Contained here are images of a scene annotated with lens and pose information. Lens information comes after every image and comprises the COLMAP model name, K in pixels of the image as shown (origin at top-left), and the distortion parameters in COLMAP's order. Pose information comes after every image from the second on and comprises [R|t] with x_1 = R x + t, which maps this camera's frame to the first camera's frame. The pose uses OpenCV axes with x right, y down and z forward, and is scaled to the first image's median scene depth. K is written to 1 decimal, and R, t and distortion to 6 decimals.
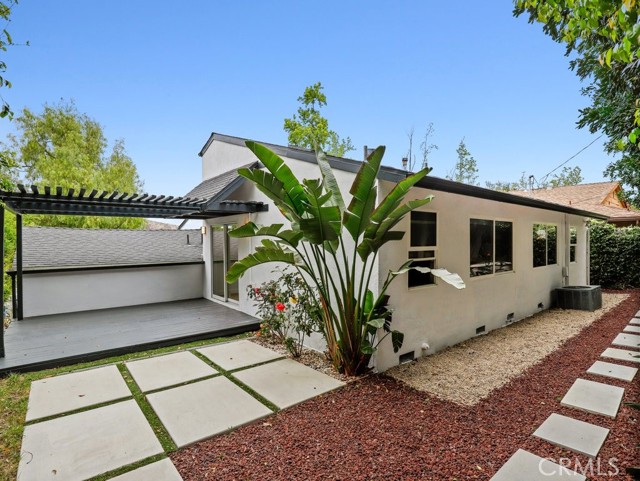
lens RADIAL K [[333.0, 0, 322.5], [0, 333.0, 241.0], [0, 0, 1]] dist [-0.029564, 0.000188]
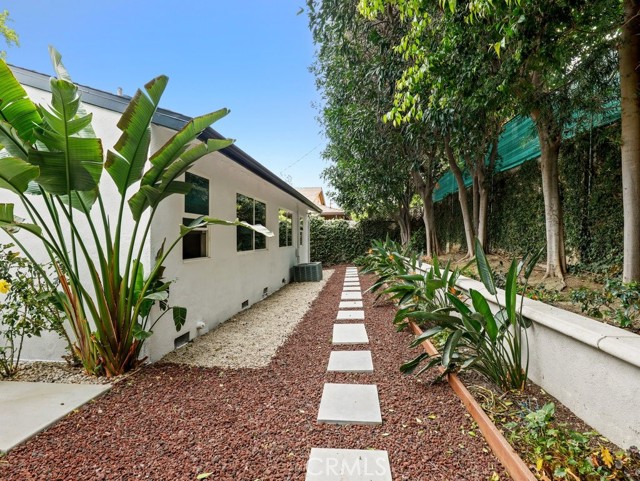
lens RADIAL K [[333.0, 0, 322.5], [0, 333.0, 241.0], [0, 0, 1]] dist [-0.029564, 0.000188]
pose [[0.711137, -0.004628, 0.703038, -0.100093], [0.006049, 0.999982, 0.000464, 0.105570], [-0.703027, 0.003923, 0.711152, 0.143380]]
